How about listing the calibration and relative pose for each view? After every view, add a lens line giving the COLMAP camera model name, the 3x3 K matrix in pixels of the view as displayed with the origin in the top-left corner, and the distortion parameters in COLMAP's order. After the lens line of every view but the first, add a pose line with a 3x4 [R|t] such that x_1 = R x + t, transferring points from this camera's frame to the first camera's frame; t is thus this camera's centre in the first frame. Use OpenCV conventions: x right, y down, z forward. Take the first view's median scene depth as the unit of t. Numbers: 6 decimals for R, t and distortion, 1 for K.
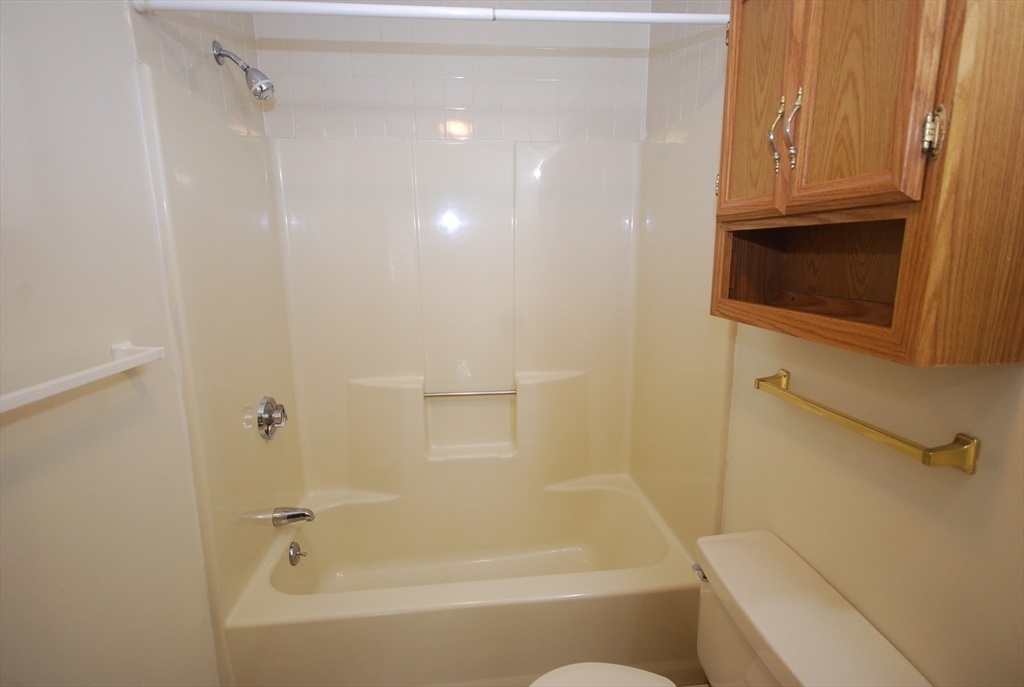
lens RADIAL K [[512.1, 0, 512.2], [0, 512.1, 342.8], [0, 0, 1]] dist [0.001277, -0.000287]
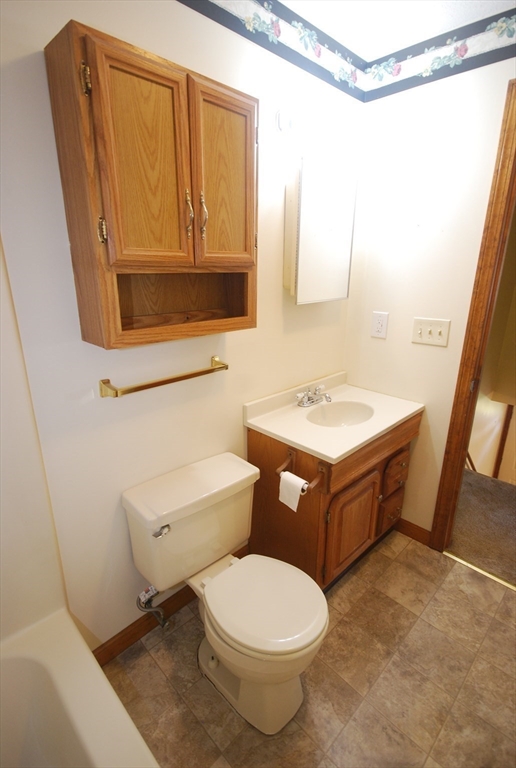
lens RADIAL K [[384.1, 0, 257.9], [0, 384.1, 386.6], [0, 0, 1]] dist [0.001277, -0.000287]
pose [[-0.641694, -0.235306, 0.729973, -0.570265], [0.130348, 0.904468, 0.406138, -0.352949], [-0.755804, 0.355766, -0.549719, 1.568895]]
